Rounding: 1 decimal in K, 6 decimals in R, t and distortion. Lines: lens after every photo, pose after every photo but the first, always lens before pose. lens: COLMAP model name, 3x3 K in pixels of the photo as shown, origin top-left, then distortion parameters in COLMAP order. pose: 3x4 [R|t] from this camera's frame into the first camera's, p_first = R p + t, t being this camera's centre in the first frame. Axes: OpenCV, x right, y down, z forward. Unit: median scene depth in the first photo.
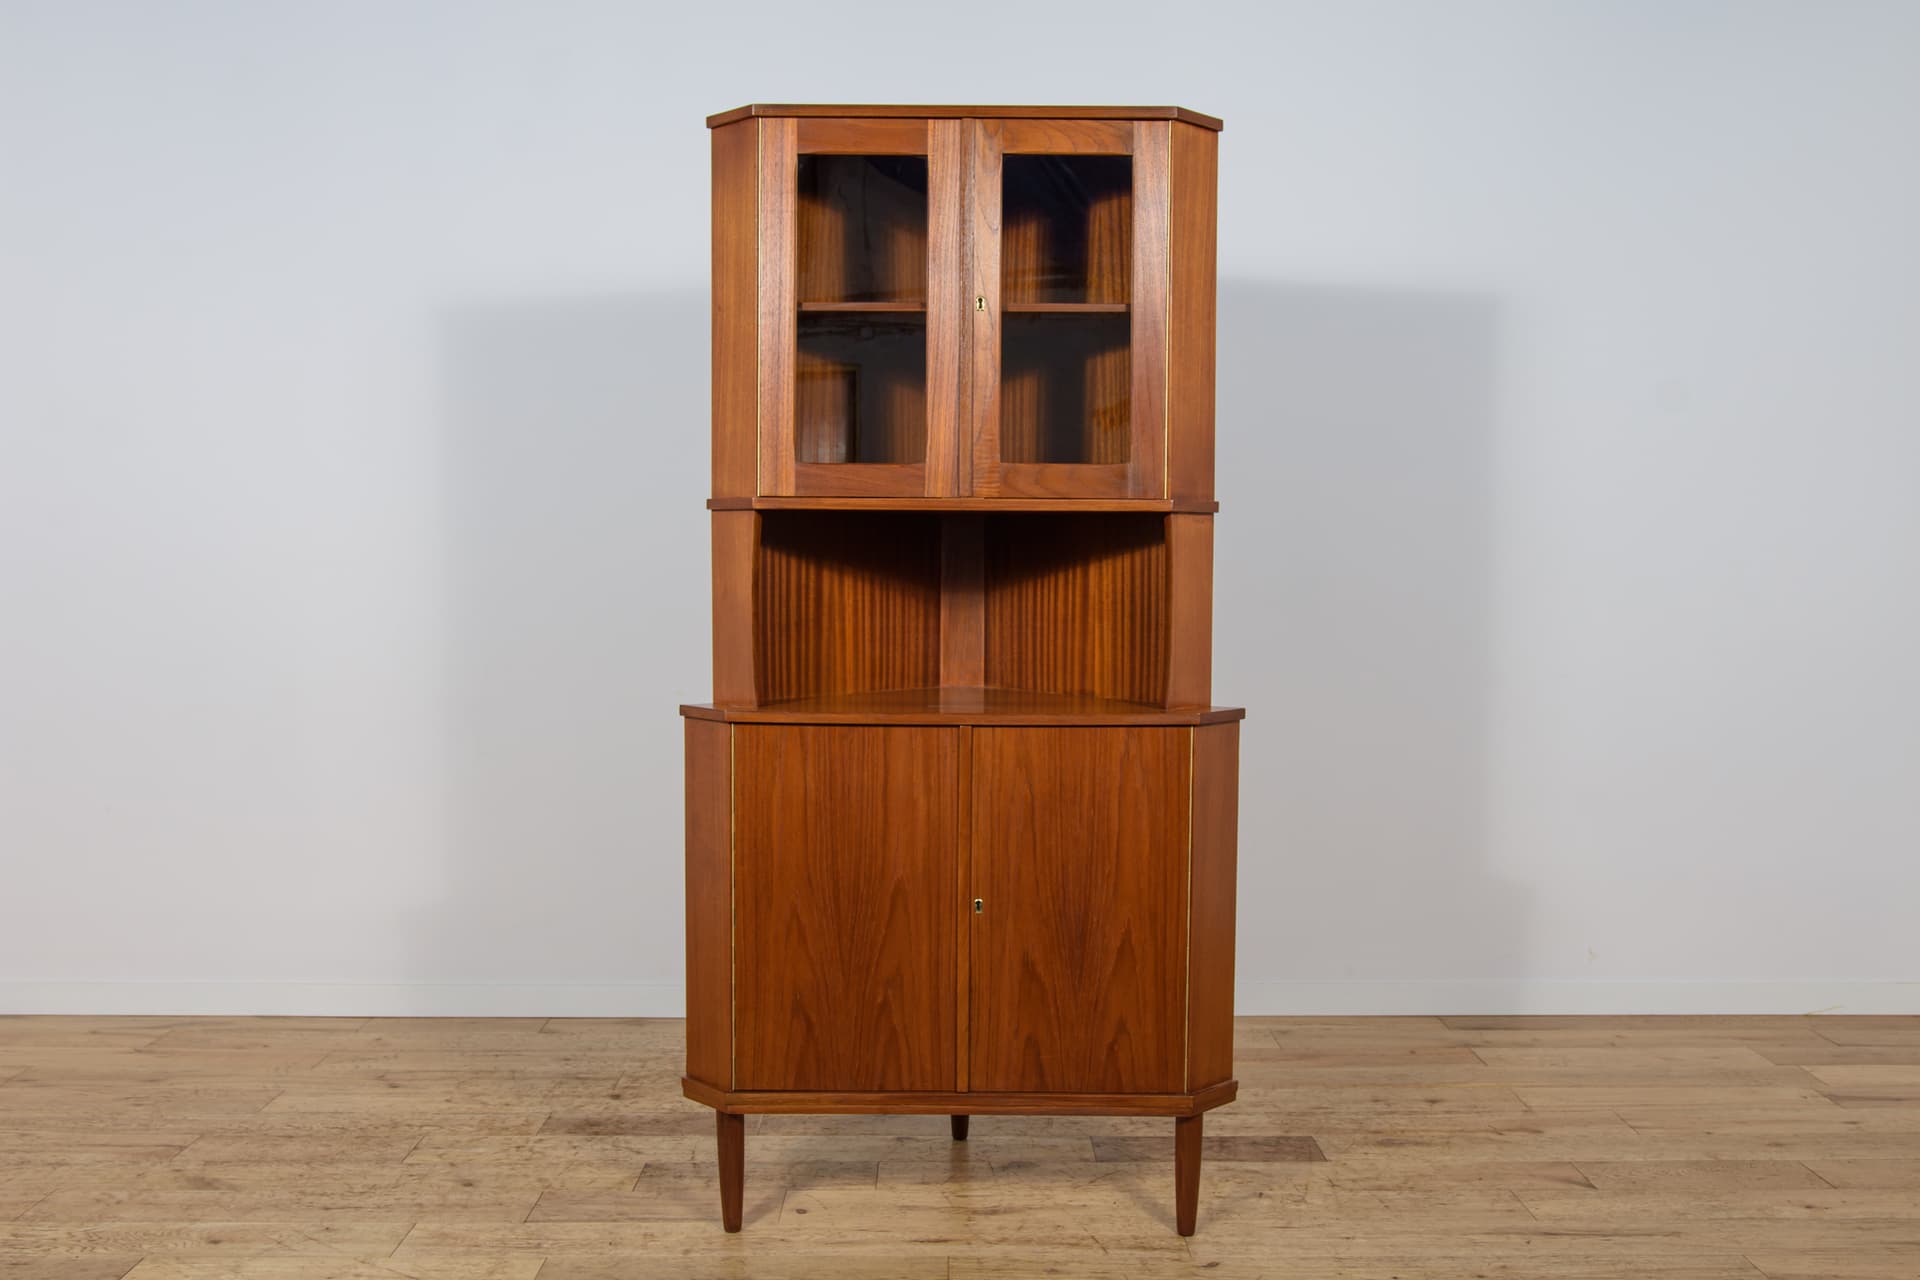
lens RADIAL K [[1707.1, 0, 963.4], [0, 1707.1, 642.6], [0, 0, 1]] dist [-0.027867, 0.026141]
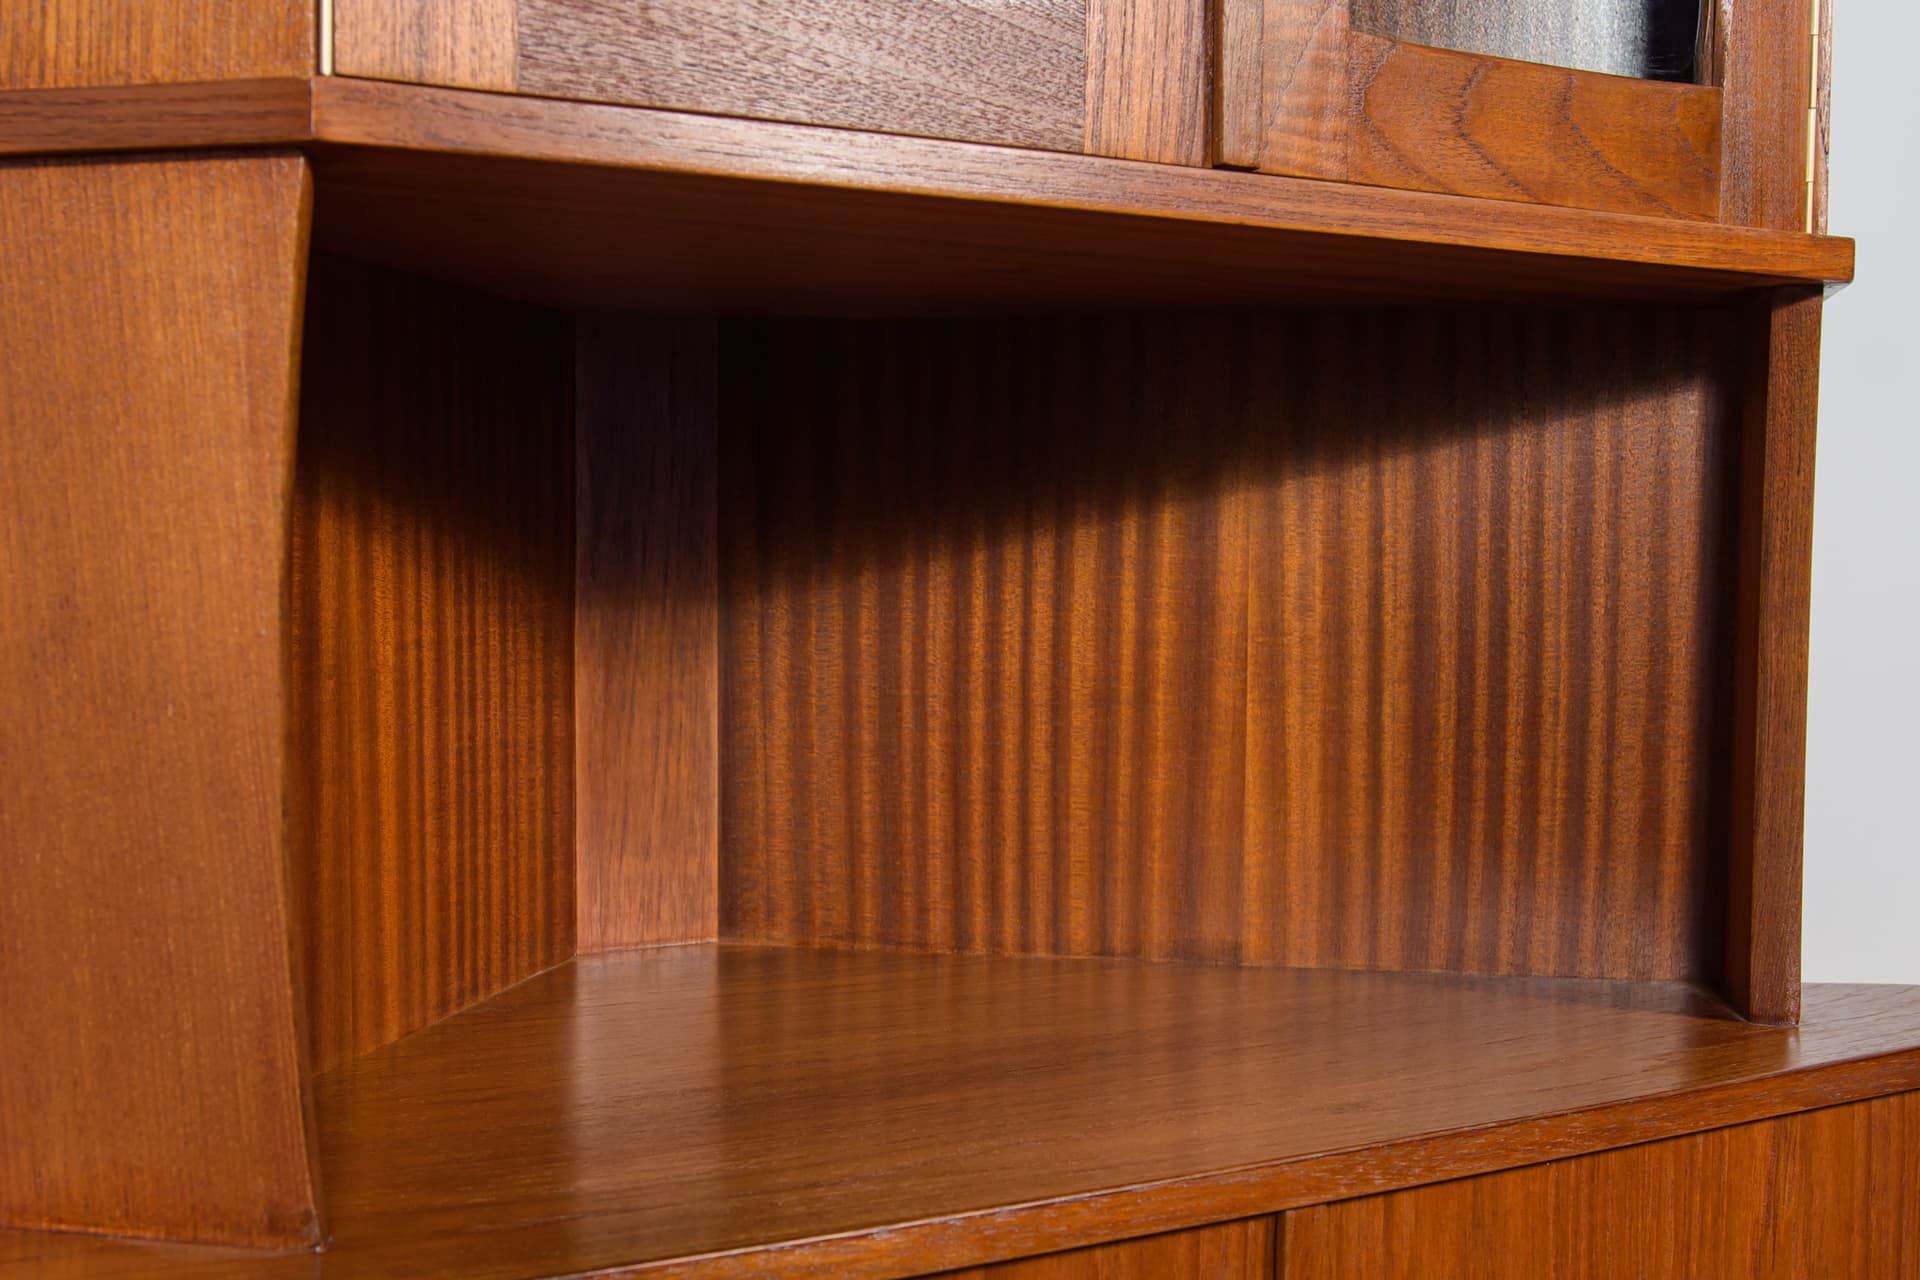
lens RADIAL K [[2542.4, 0, 895.3], [0, 2542.4, 750.8], [0, 0, 1]] dist [-0.036524, 0.000000]
pose [[0.846794, -0.047034, 0.529838, -0.194315], [0.030126, 0.998725, 0.040508, -0.022678], [-0.531068, -0.018340, 0.847131, 0.678989]]
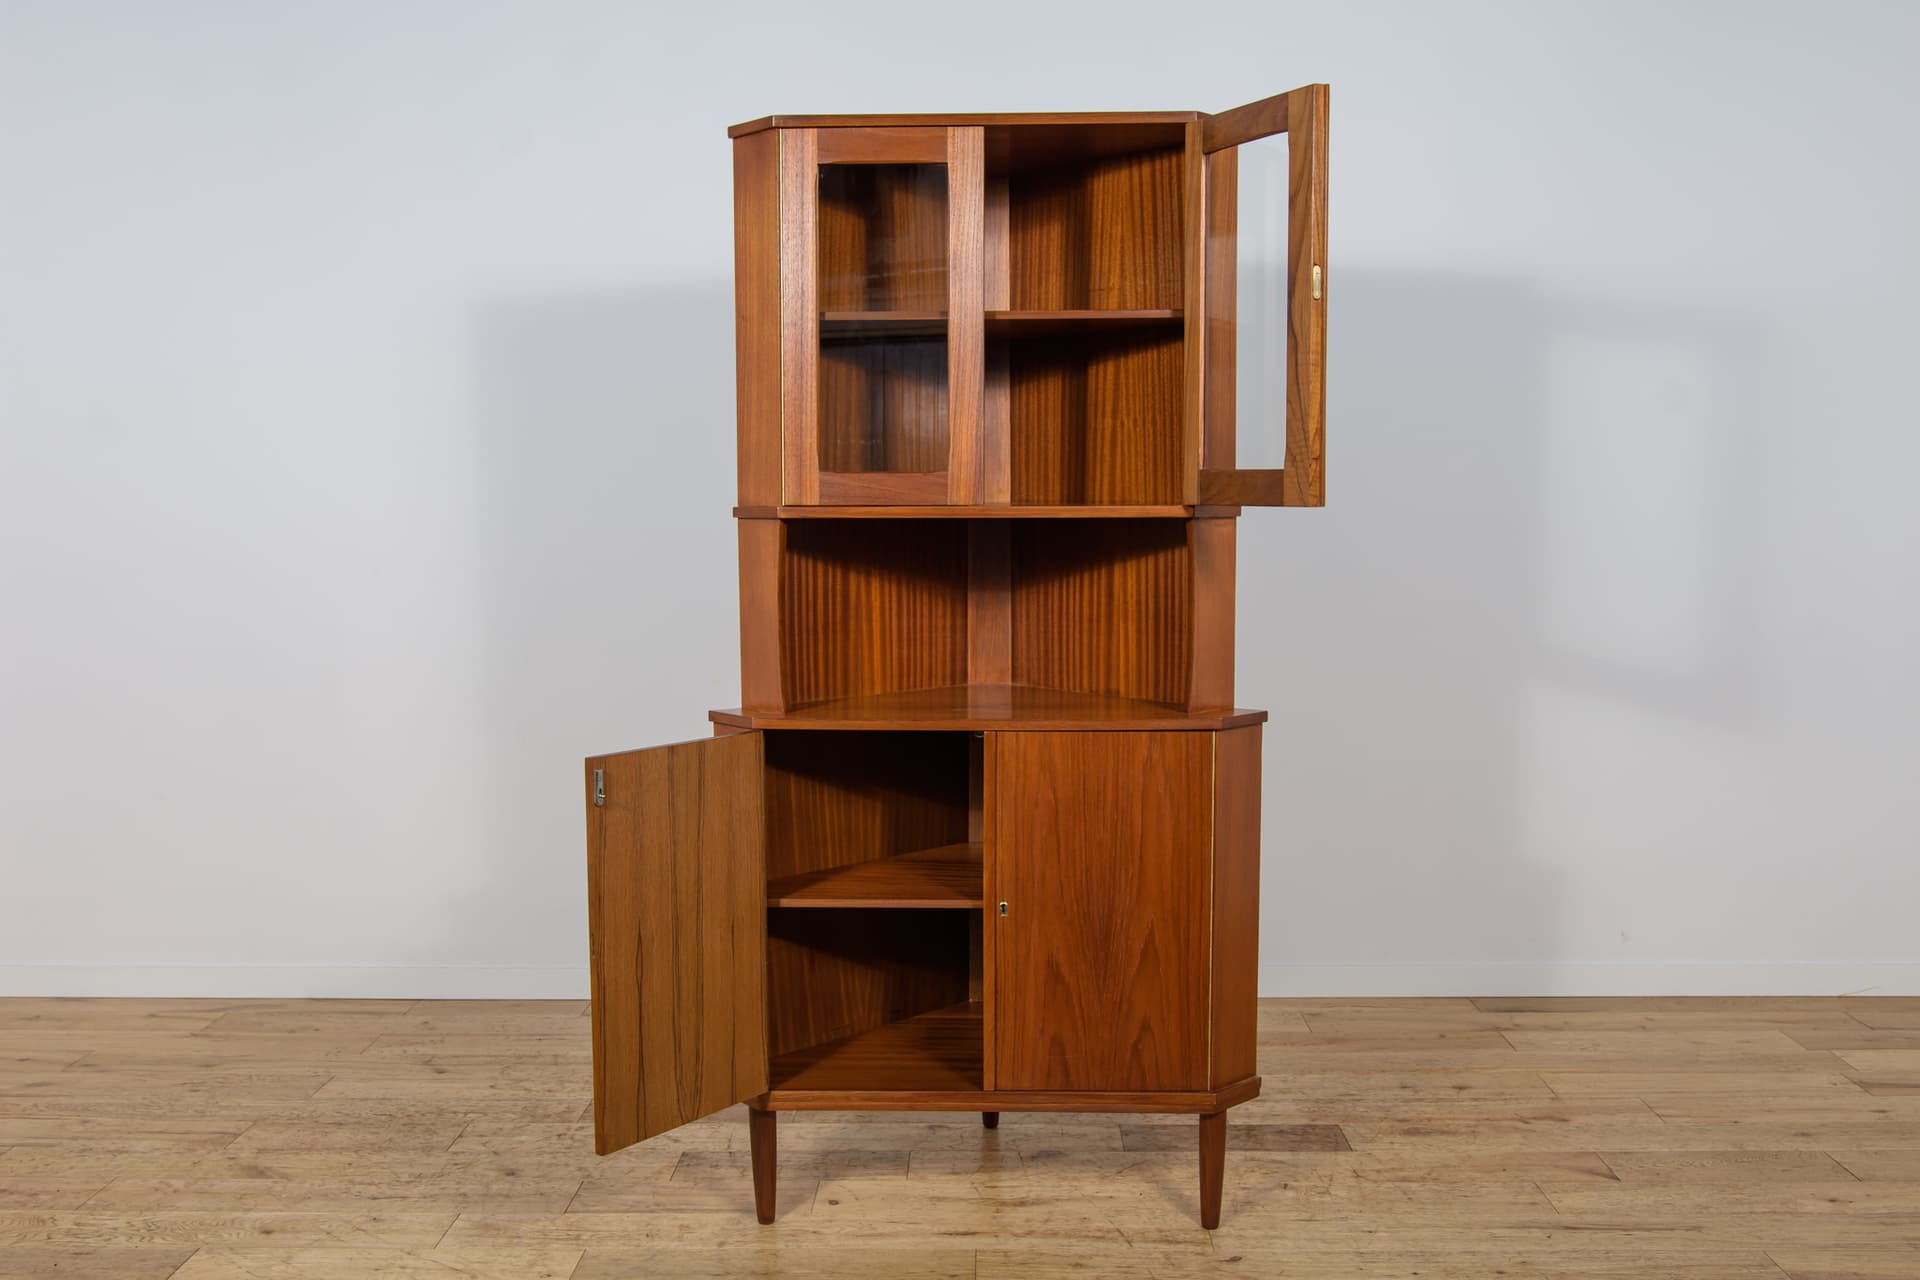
lens RADIAL K [[1707.1, 0, 961.7], [0, 1707.1, 645.6], [0, 0, 1]] dist [-0.027867, 0.026141]
pose [[0.999547, -0.006388, -0.029412, 0.013496], [0.007342, 0.999447, 0.032422, -0.031830], [0.029188, -0.032623, 0.999041, -0.009032]]
